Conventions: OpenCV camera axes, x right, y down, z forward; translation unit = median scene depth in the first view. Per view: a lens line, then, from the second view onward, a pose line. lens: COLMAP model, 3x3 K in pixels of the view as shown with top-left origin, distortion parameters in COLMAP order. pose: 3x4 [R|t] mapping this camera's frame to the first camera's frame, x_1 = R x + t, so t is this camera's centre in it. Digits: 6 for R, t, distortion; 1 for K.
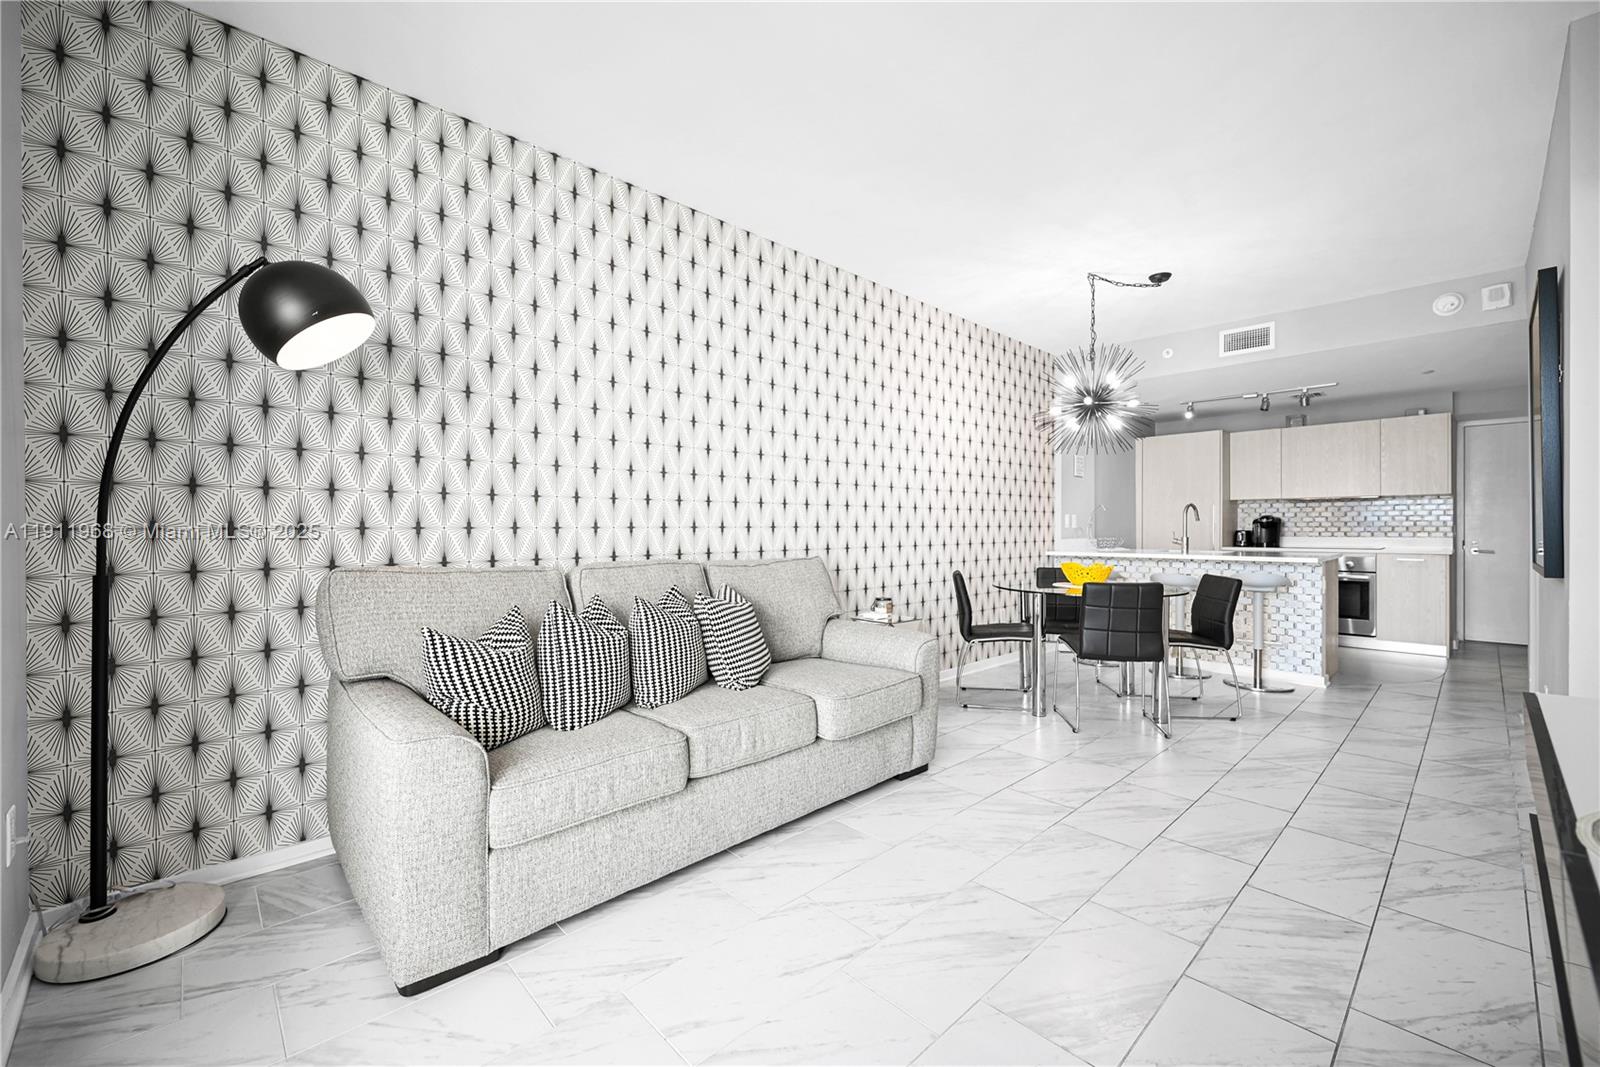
lens RADIAL K [[649.1, 0, 804.8], [0, 649.1, 531.1], [0, 0, 1]] dist [-0.000976, -0.000144]
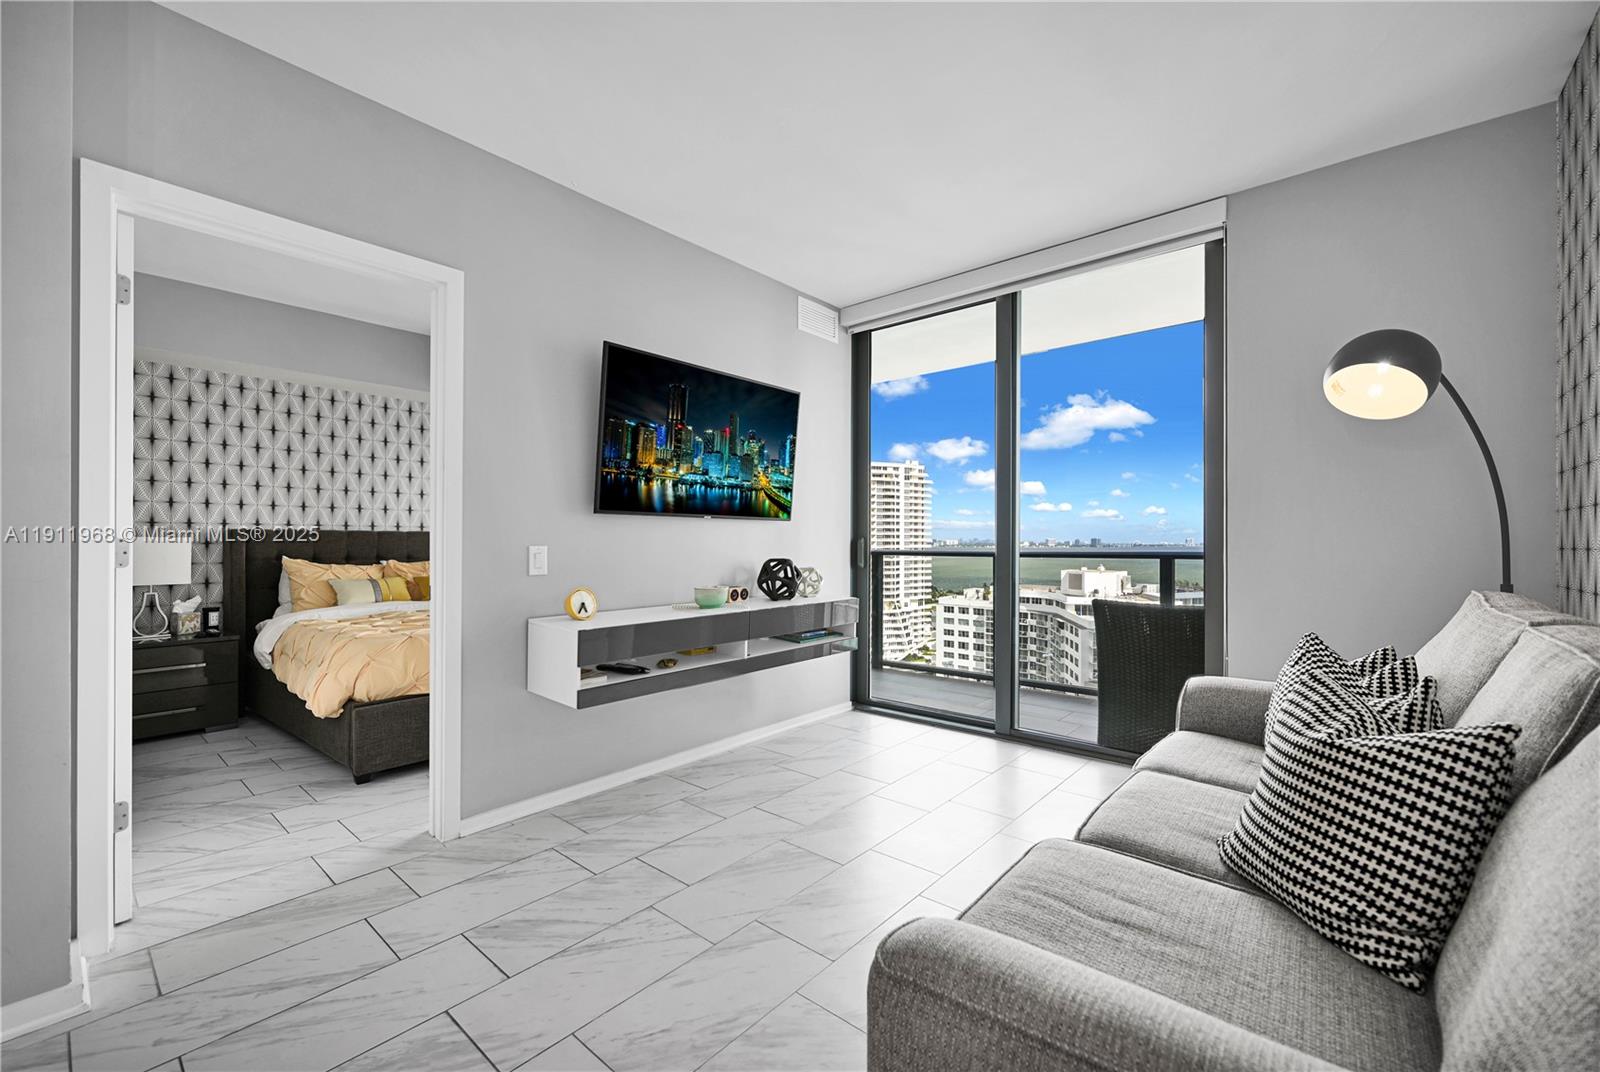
lens RADIAL K [[672.7, 0, 800.1], [0, 672.7, 538.4], [0, 0, 1]] dist [-0.002714, -0.000295]
pose [[-0.995229, 0.000333, -0.097570, 0.167191], [0.000300, 1.000000, 0.000355, -0.009045], [0.097570, 0.000324, -0.995229, 0.807554]]
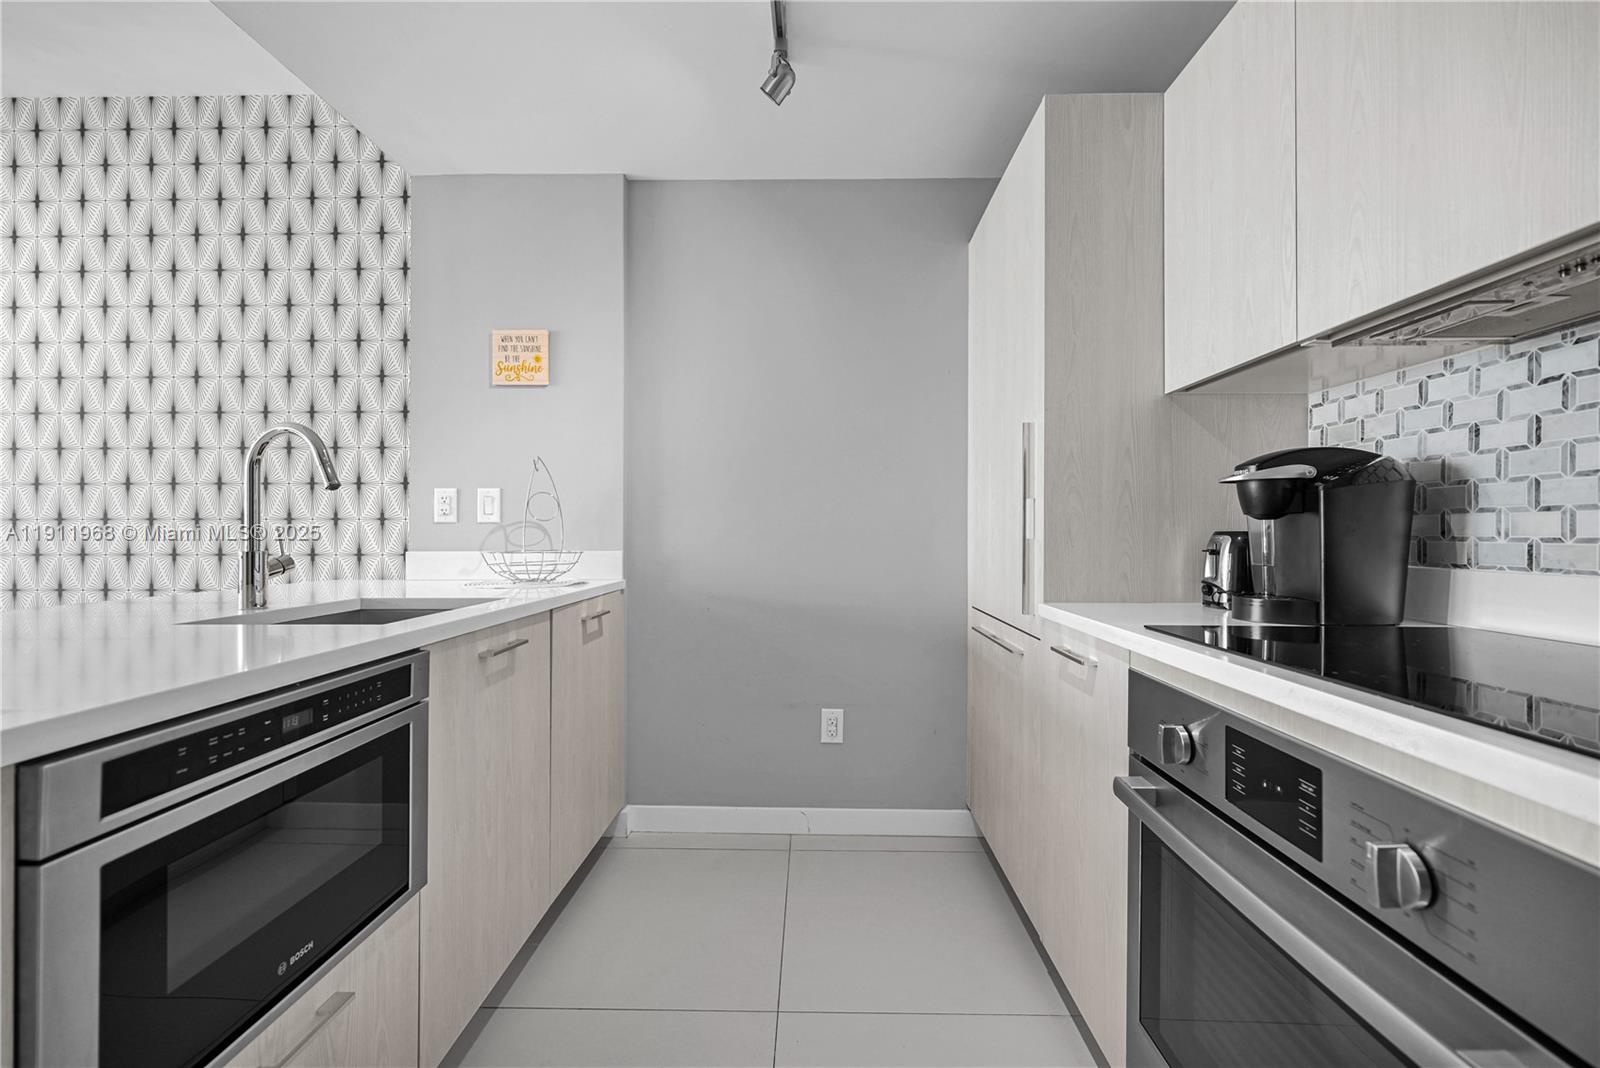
lens RADIAL K [[687.1, 0, 801.0], [0, 687.1, 534.0], [0, 0, 1]] dist [-0.000425, -0.000213]
pose [[0.707686, 0.004877, -0.706510, 1.072992], [-0.005225, 0.999985, 0.001670, 0.000216], [0.706508, 0.002509, 0.707701, 1.089637]]
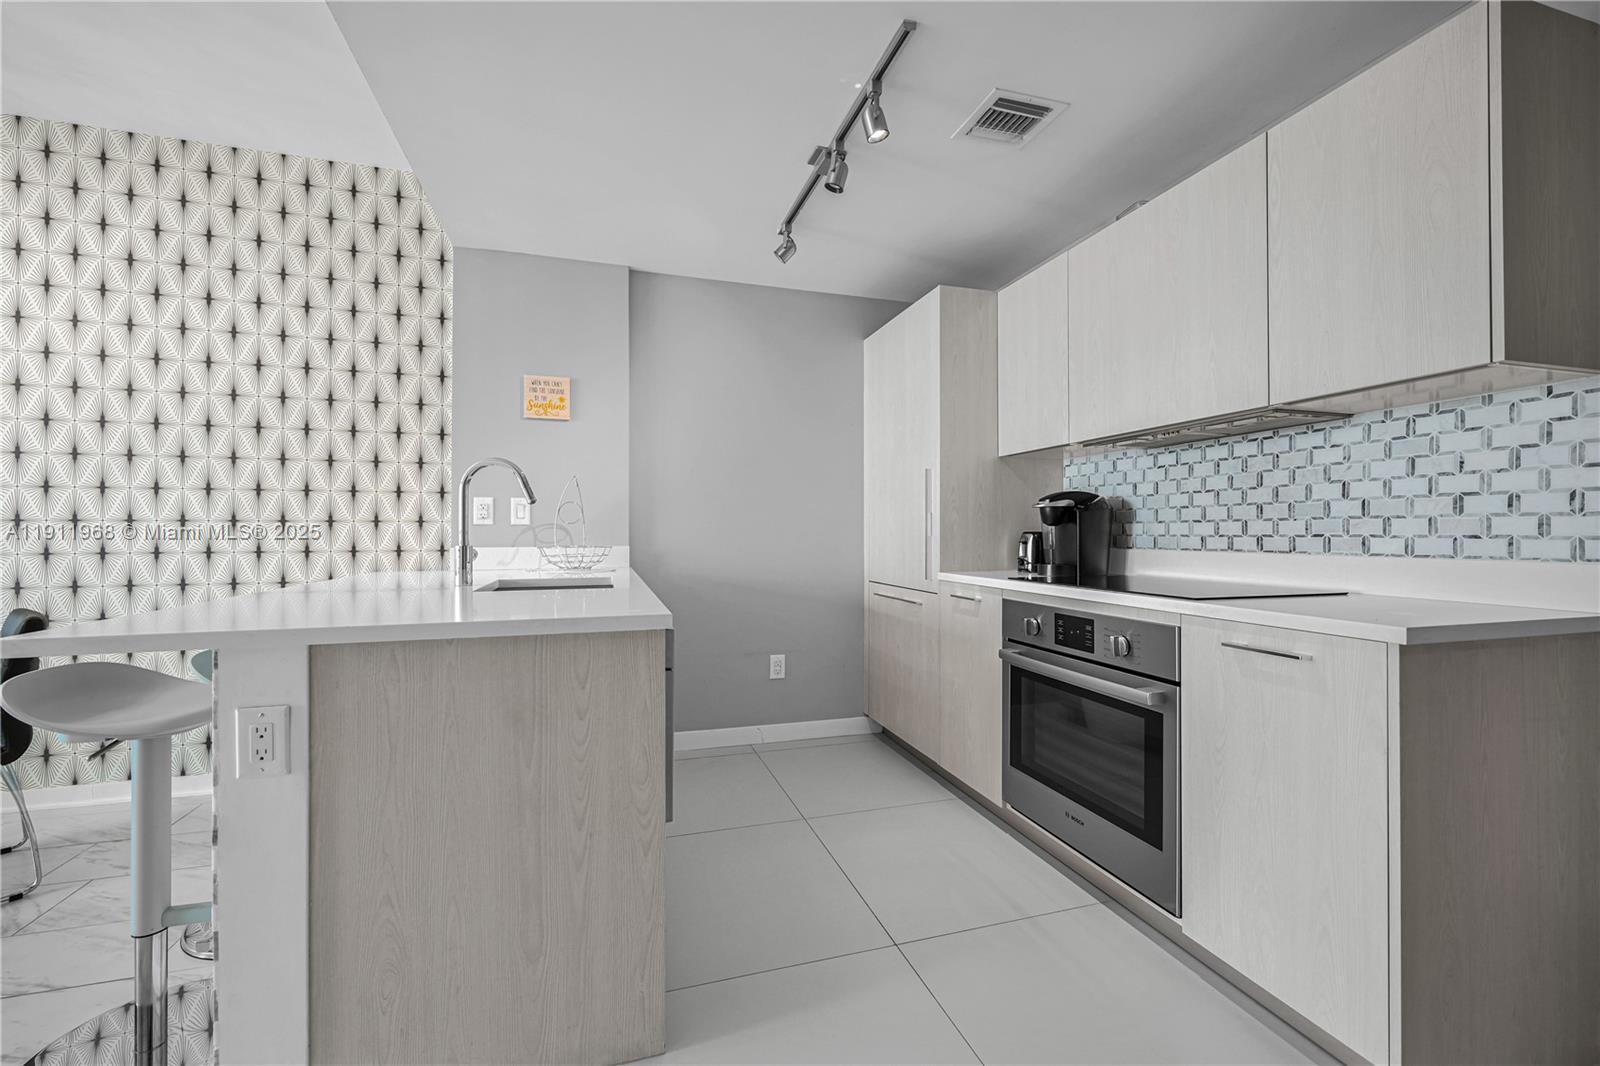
lens RADIAL K [[659.0, 0, 799.4], [0, 659.0, 531.6], [0, 0, 1]] dist [-0.000610, -0.000108]
pose [[0.892945, 0.002601, -0.450159, 1.067421], [-0.004324, 0.999987, -0.002799, 0.000965], [0.450146, 0.004445, 0.892944, 0.841106]]
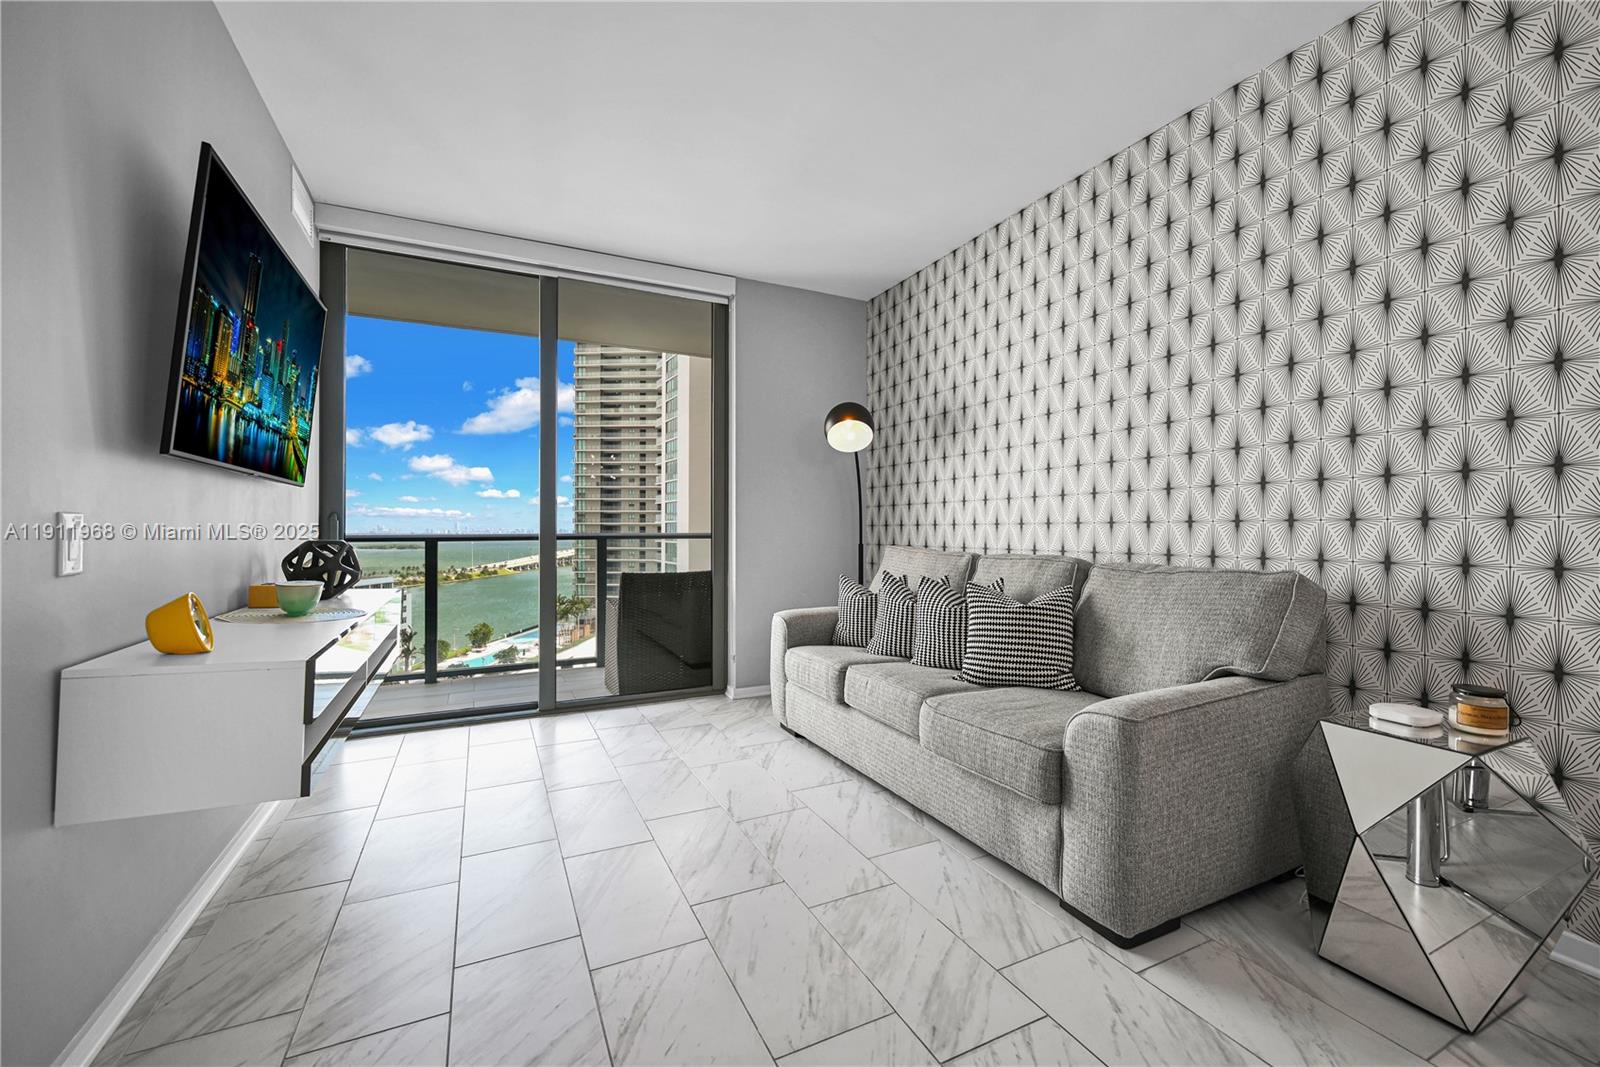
lens RADIAL K [[646.7, 0, 799.0], [0, 646.7, 536.1], [0, 0, 1]] dist [-0.002465, -0.000244]
pose [[-0.299837, 0.010102, -0.953937, 0.503774], [-0.005441, 0.999910, 0.012299, 0.002135], [0.953975, 0.008878, -0.299755, 0.560713]]
